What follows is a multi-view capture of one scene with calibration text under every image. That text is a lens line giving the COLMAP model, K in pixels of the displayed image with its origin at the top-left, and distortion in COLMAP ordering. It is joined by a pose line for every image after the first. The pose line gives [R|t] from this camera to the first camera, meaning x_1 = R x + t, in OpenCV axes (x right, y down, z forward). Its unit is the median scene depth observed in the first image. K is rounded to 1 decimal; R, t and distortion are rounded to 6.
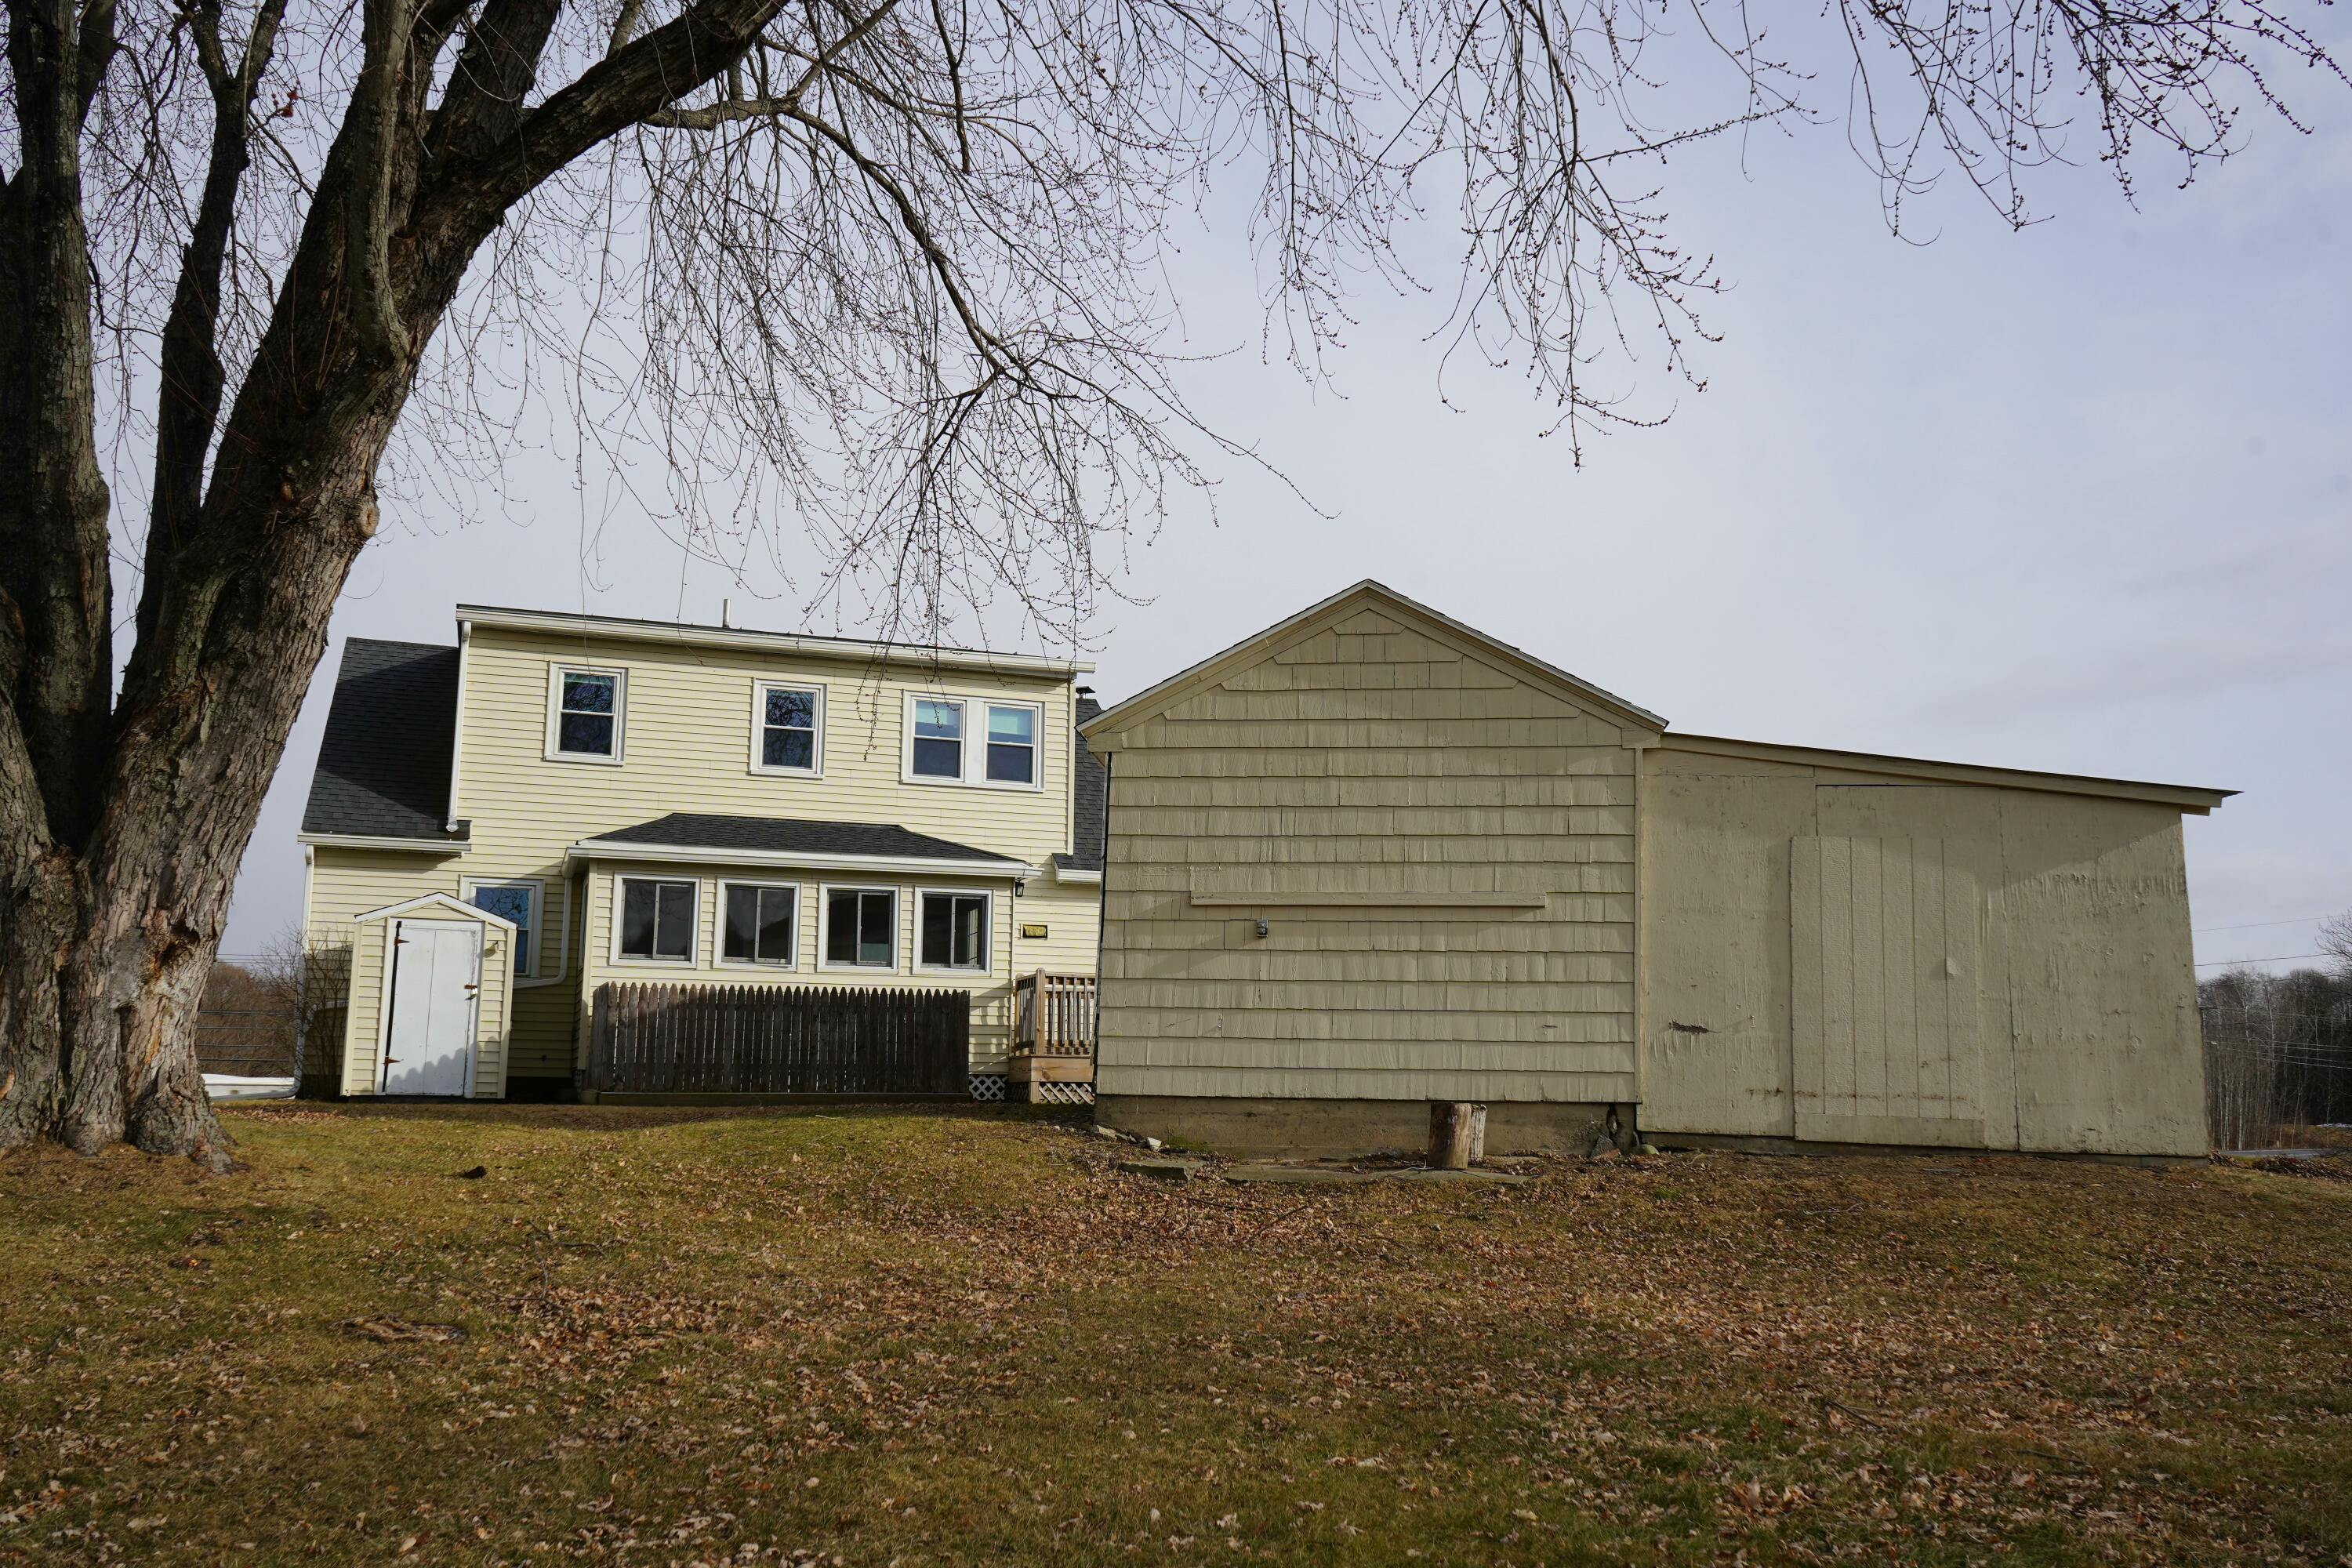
lens RADIAL K [[1869.1, 0, 1177.2], [0, 1869.1, 792.0], [0, 0, 1]] dist [-0.026417, 0.025775]
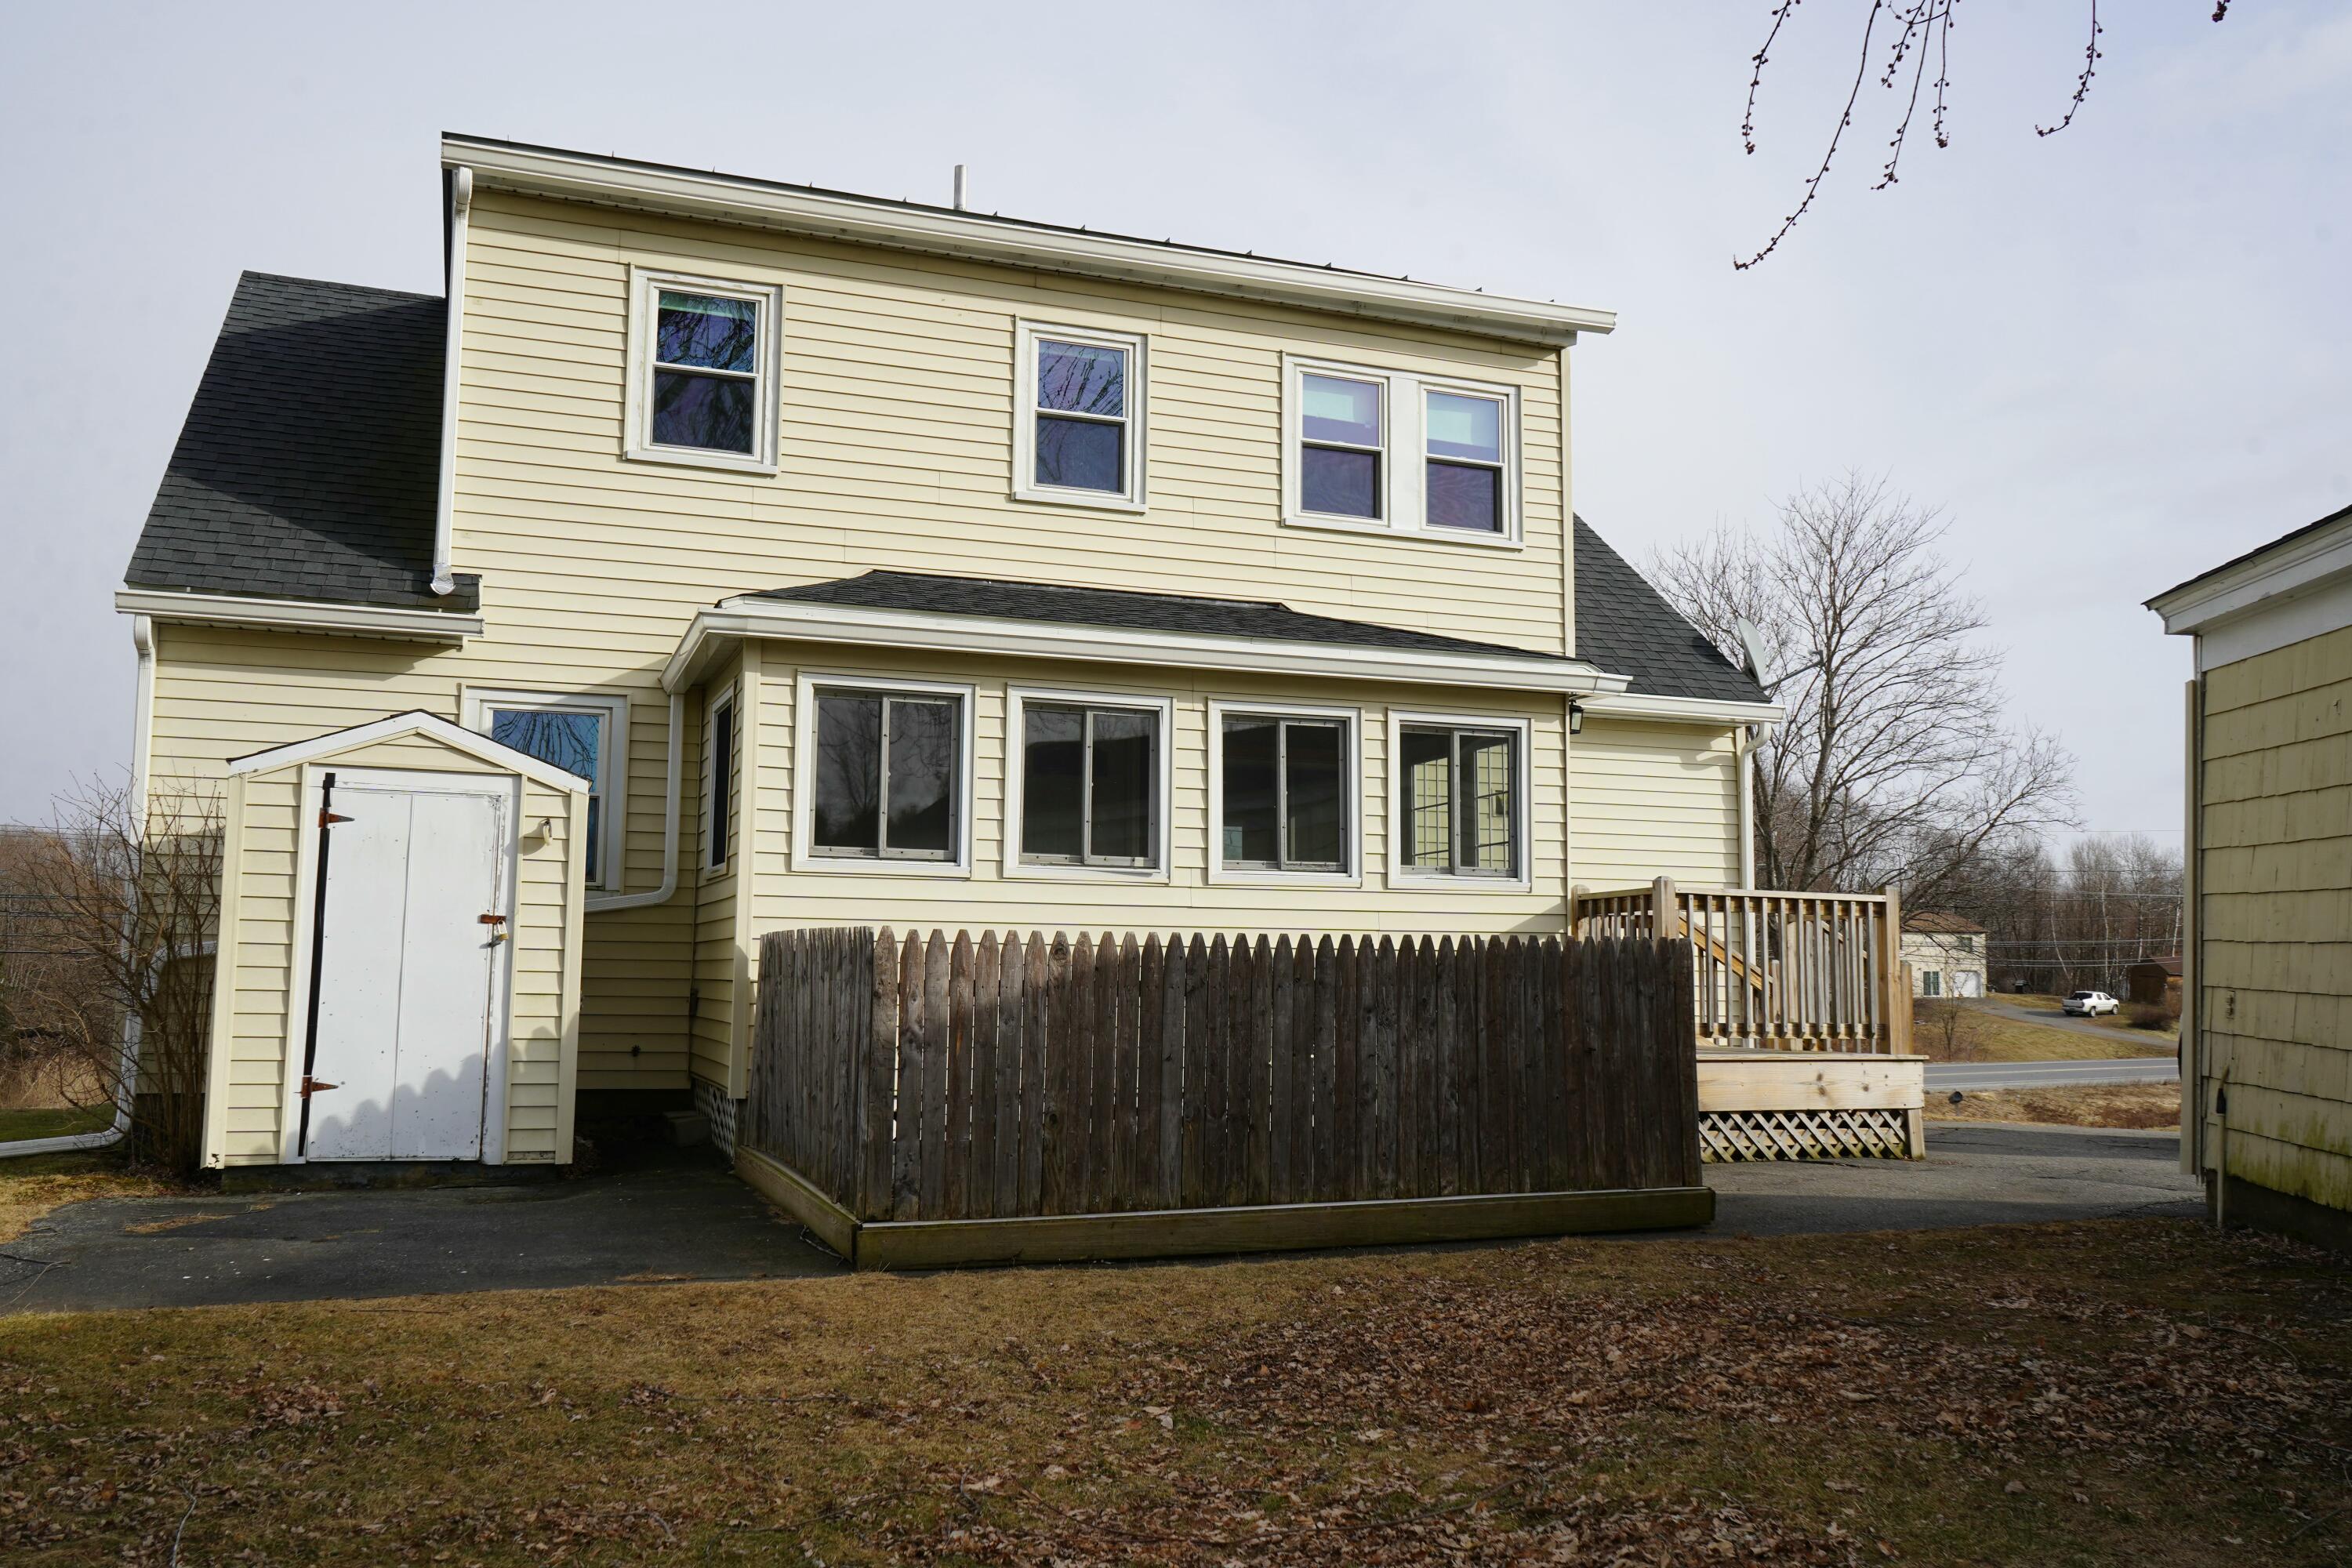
lens RADIAL K [[1869.1, 0, 1176.2], [0, 1869.1, 791.5], [0, 0, 1]] dist [-0.026417, 0.025775]
pose [[0.999960, 0.003763, 0.008077, -0.200228], [-0.004281, 0.997870, 0.065090, 0.040117], [-0.007815, -0.065122, 0.997847, 0.506800]]
